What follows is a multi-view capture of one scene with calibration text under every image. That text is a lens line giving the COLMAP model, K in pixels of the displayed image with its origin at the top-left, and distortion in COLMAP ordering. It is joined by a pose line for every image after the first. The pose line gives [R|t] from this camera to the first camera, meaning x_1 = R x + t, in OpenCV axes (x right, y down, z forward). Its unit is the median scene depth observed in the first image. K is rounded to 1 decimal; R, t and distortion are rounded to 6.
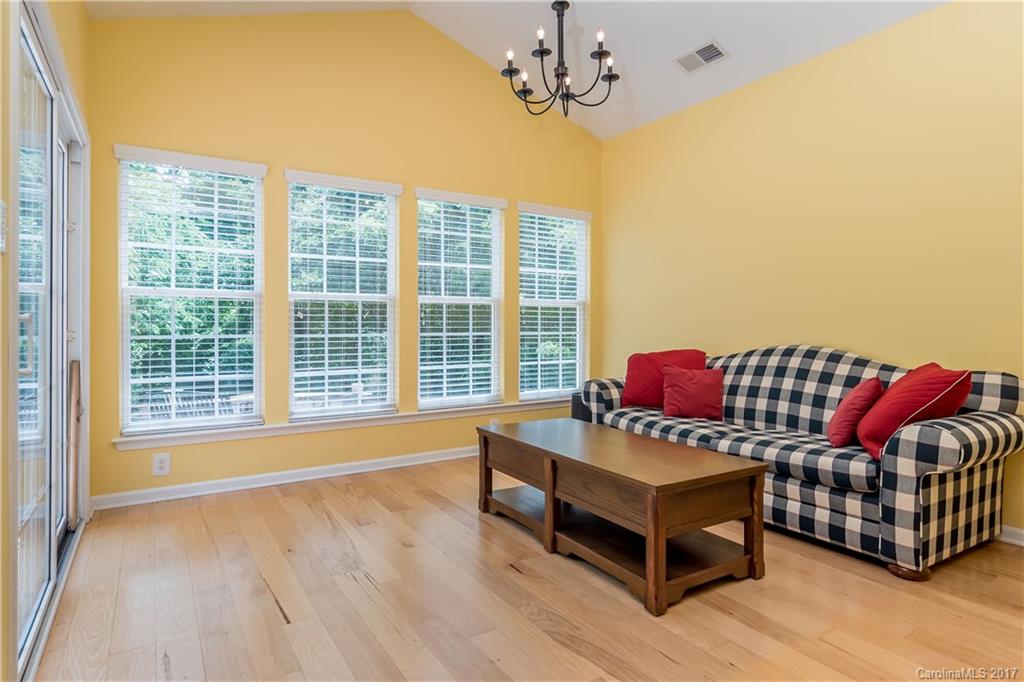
lens RADIAL K [[557.5, 0, 509.7], [0, 557.5, 337.2], [0, 0, 1]] dist [0.004204, -0.000549]
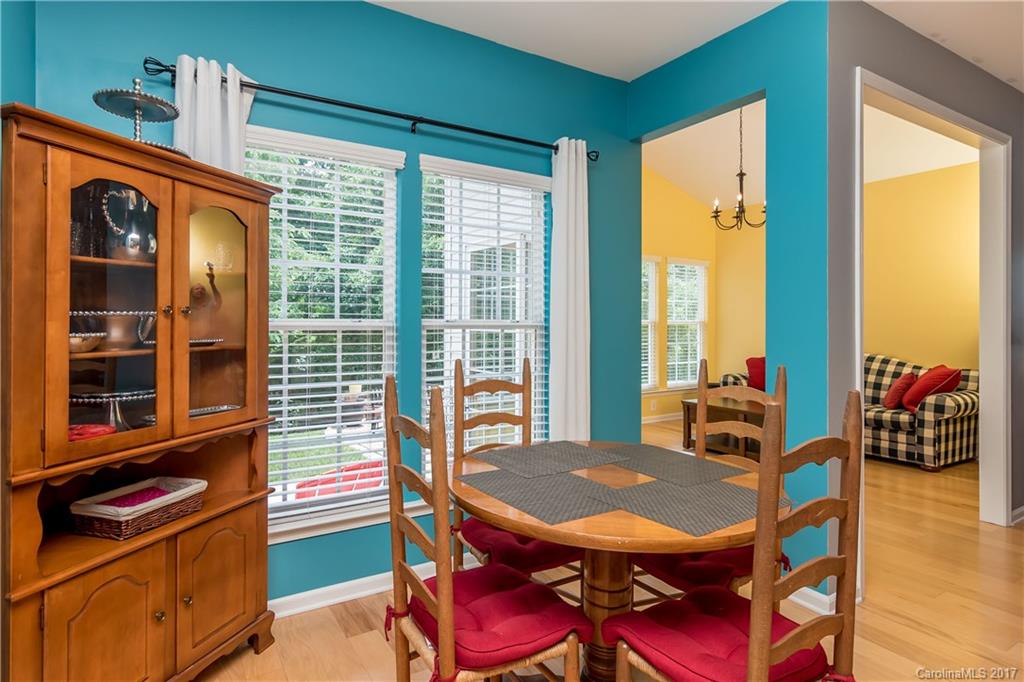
lens RADIAL K [[557.5, 0, 513.8], [0, 557.5, 325.2], [0, 0, 1]] dist [0.004204, -0.000549]
pose [[0.999937, 0.003300, -0.010686, -0.745715], [-0.003483, 0.999846, -0.017183, -0.056076], [0.010628, 0.017219, 0.999795, -1.006960]]
